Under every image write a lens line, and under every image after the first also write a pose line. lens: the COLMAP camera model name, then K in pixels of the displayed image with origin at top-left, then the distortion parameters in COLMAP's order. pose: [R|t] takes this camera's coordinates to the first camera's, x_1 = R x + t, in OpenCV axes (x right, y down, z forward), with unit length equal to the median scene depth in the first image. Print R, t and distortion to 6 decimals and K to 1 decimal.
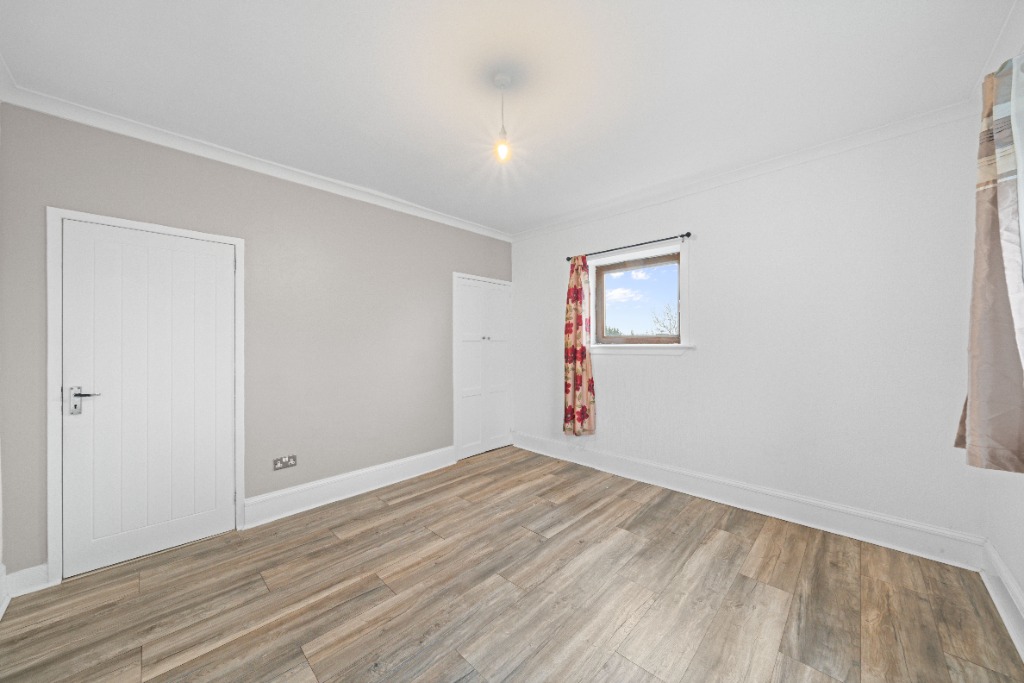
lens RADIAL K [[363.4, 0, 507.6], [0, 363.4, 350.3], [0, 0, 1]] dist [-0.003601, 0.000111]
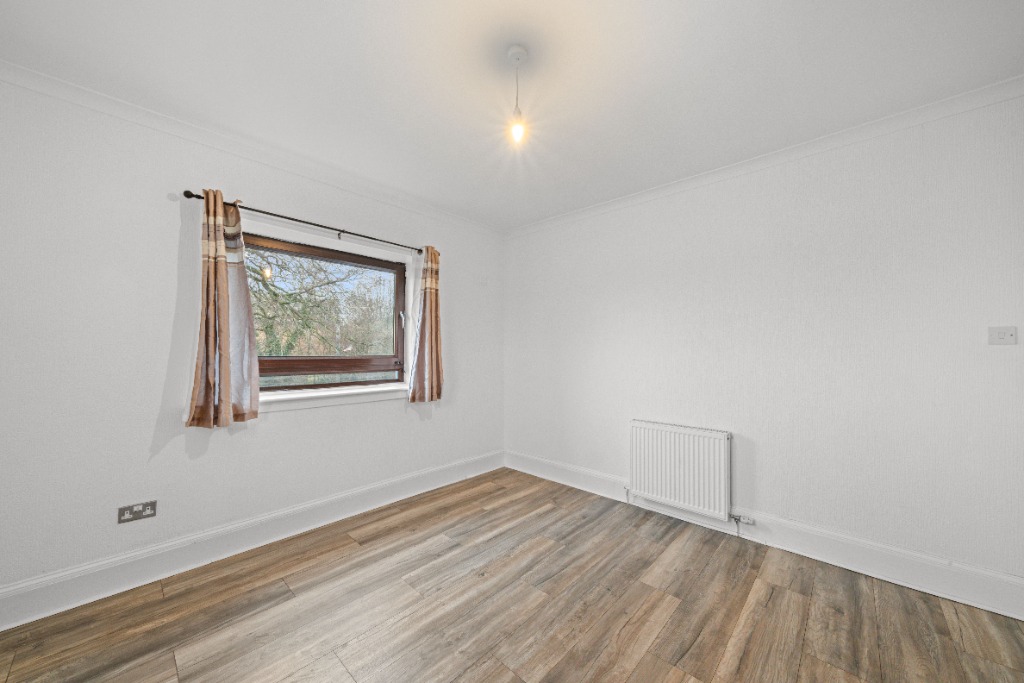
lens RADIAL K [[363.4, 0, 513.9], [0, 363.4, 350.2], [0, 0, 1]] dist [-0.003601, 0.000111]
pose [[-0.999309, 0.002435, -0.037087, 0.022758], [0.001607, 0.999749, 0.022351, -0.030698], [0.037132, 0.022276, -0.999062, 1.396675]]
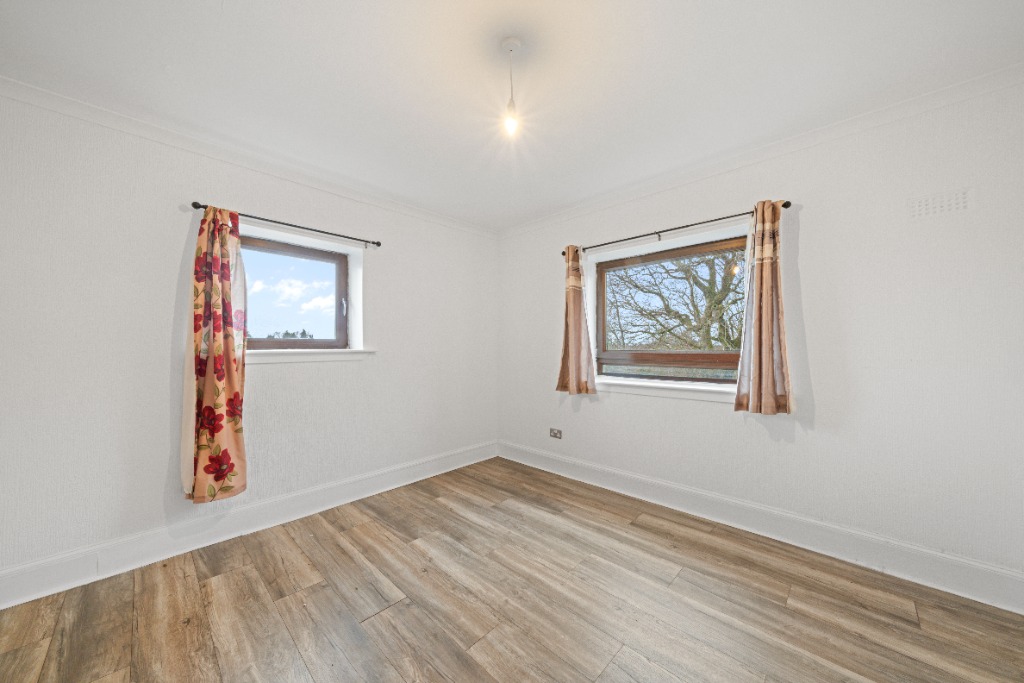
lens RADIAL K [[363.4, 0, 517.7], [0, 363.4, 346.7], [0, 0, 1]] dist [-0.003601, 0.000111]
pose [[-0.027364, 0.002814, 0.999622, -0.660696], [0.025811, 0.999665, -0.002108, -0.010158], [-0.999292, 0.025743, -0.027427, 0.752466]]
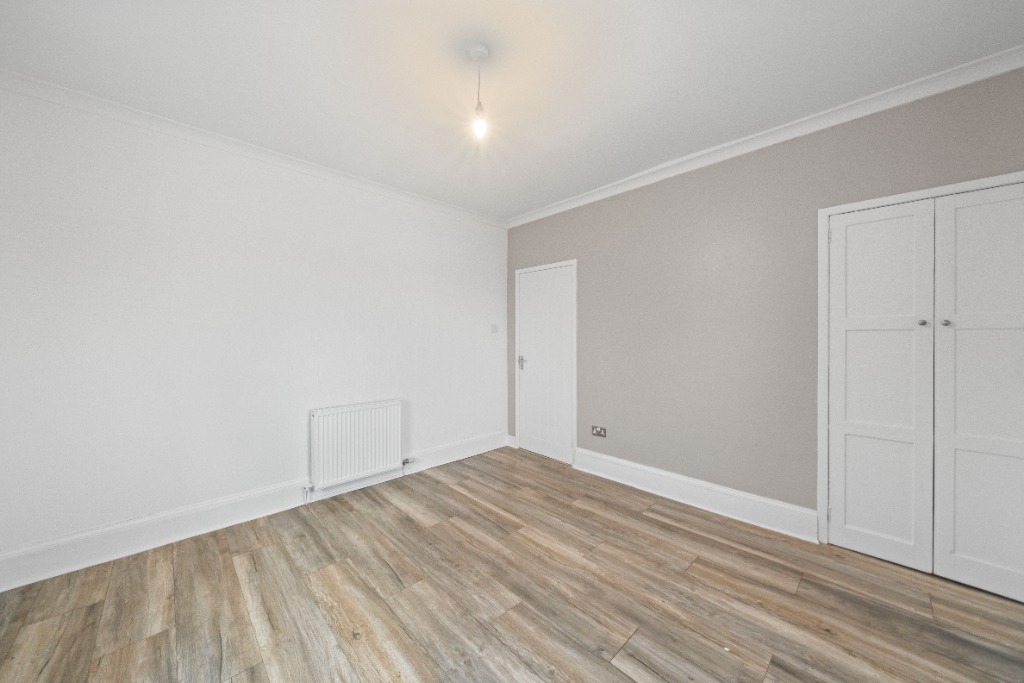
lens RADIAL K [[363.4, 0, 510.5], [0, 363.4, 342.3], [0, 0, 1]] dist [-0.003601, 0.000111]
pose [[-0.035037, 0.025531, -0.999060, 0.684548], [-0.020065, 0.999454, 0.026245, -0.018242], [0.999185, 0.020965, -0.034506, 0.827866]]
